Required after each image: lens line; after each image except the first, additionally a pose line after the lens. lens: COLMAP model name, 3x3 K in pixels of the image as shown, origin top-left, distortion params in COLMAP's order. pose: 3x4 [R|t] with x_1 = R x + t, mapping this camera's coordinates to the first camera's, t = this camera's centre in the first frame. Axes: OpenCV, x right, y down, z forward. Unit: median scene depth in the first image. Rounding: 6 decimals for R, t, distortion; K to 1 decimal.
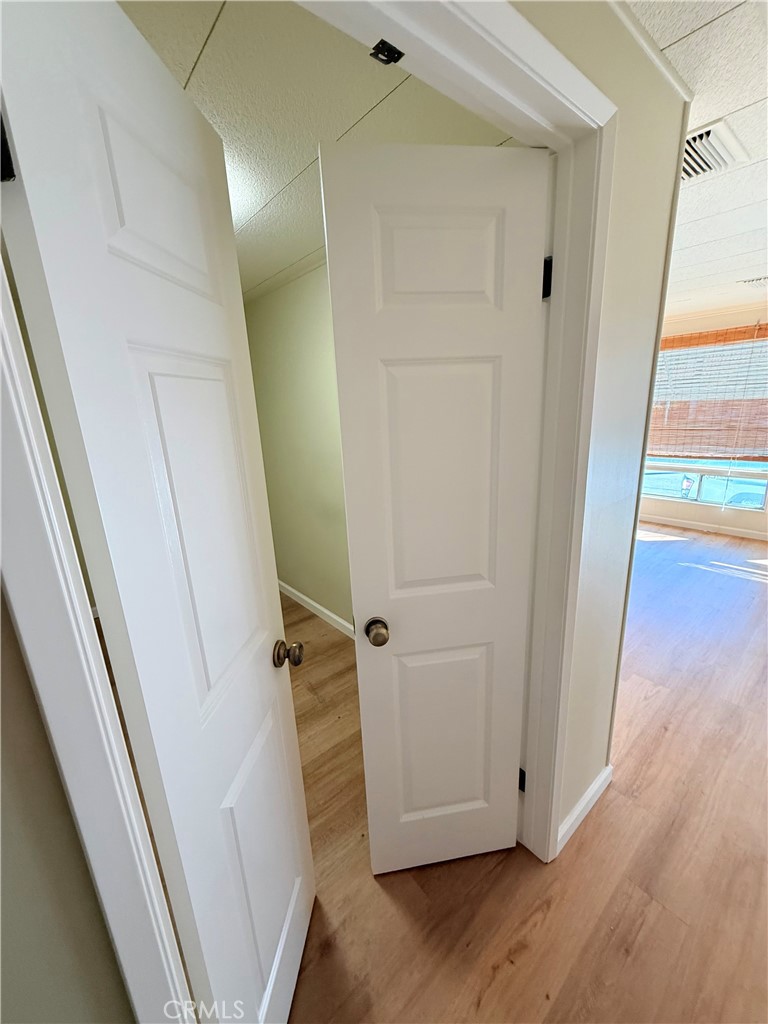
lens RADIAL K [[409.6, 0, 380.9], [0, 409.6, 511.6], [0, 0, 1]] dist [-0.000137, 0.000308]
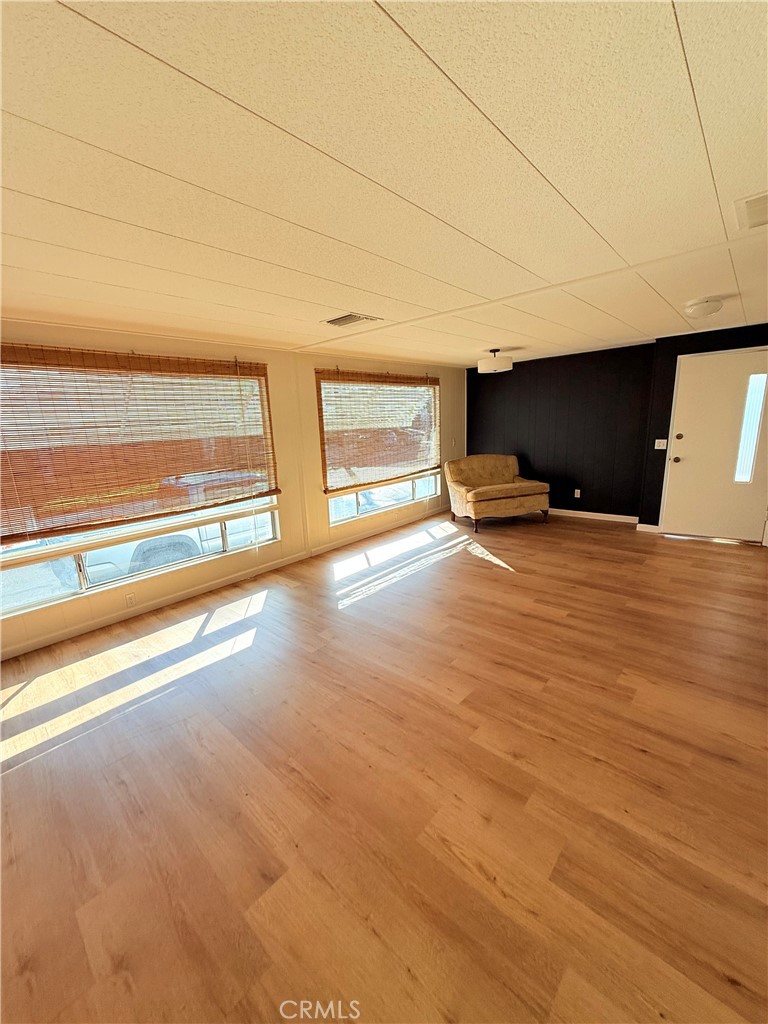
lens RADIAL K [[407.8, 0, 383.2], [0, 407.8, 508.6], [0, 0, 1]] dist [0.000309, -0.000017]
pose [[-0.137356, -0.165270, 0.976637, -0.120527], [0.297696, 0.933510, 0.199841, -0.205680], [-0.944728, 0.318191, -0.079023, 0.799247]]
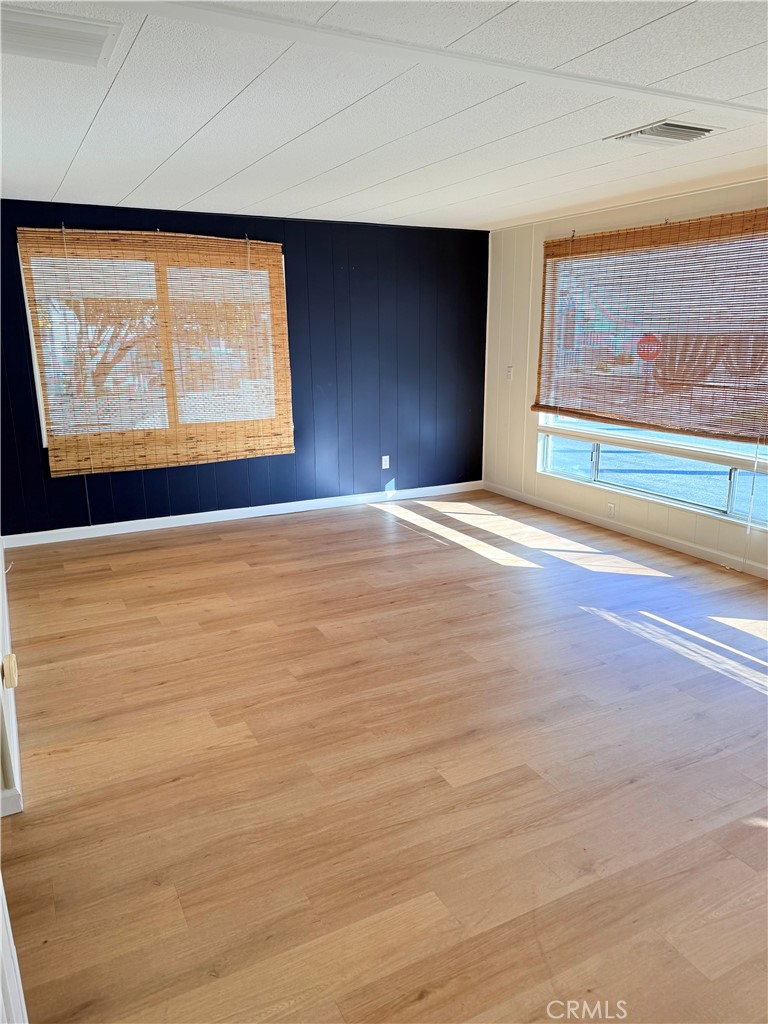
lens RADIAL K [[725.1, 0, 370.5], [0, 725.1, 514.3], [0, 0, 1]] dist [0.020869, -0.003775]
pose [[0.974070, 0.089522, -0.207784, 0.560145], [-0.089586, 0.995937, 0.009119, 0.009377], [0.207756, 0.009732, 0.978132, -0.084498]]
